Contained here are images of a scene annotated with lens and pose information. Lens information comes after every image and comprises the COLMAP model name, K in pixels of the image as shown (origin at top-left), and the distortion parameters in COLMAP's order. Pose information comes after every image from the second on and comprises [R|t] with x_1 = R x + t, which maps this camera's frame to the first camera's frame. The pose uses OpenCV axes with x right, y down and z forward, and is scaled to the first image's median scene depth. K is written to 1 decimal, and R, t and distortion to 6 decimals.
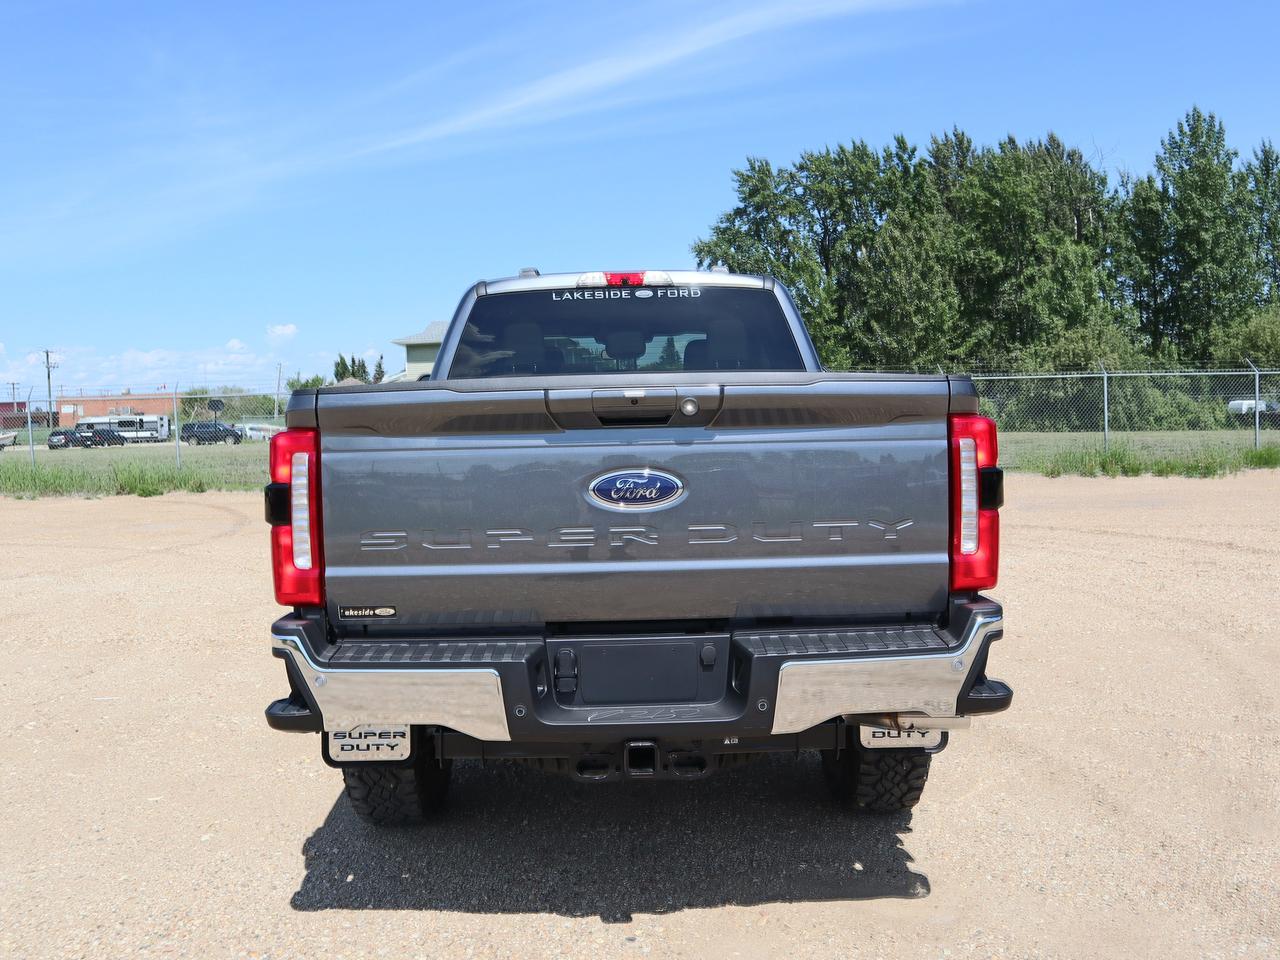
lens RADIAL K [[1148.4, 0, 640.0], [0, 1148.4, 480.0], [0, 0, 1]] dist [-0.003377, -0.004031]
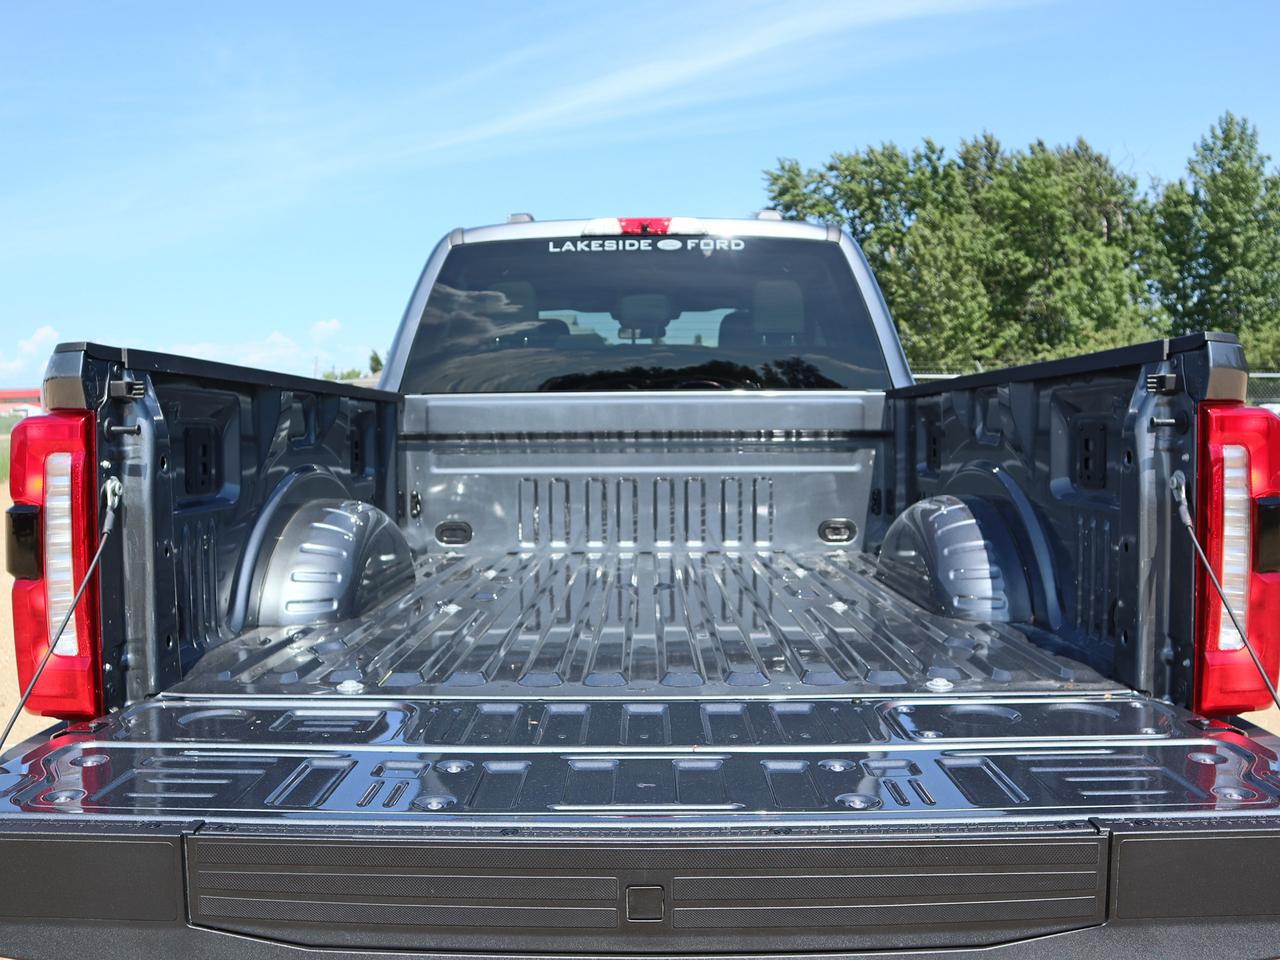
lens RADIAL K [[867.2, 0, 640.0], [0, 867.2, 480.0], [0, 0, 1]] dist [-0.039119, 0.000421]
pose [[0.999293, 0.015659, -0.034175, 0.003357], [-0.015054, 0.999727, 0.017891, -0.009213], [0.034446, -0.017364, 0.999256, 0.238793]]
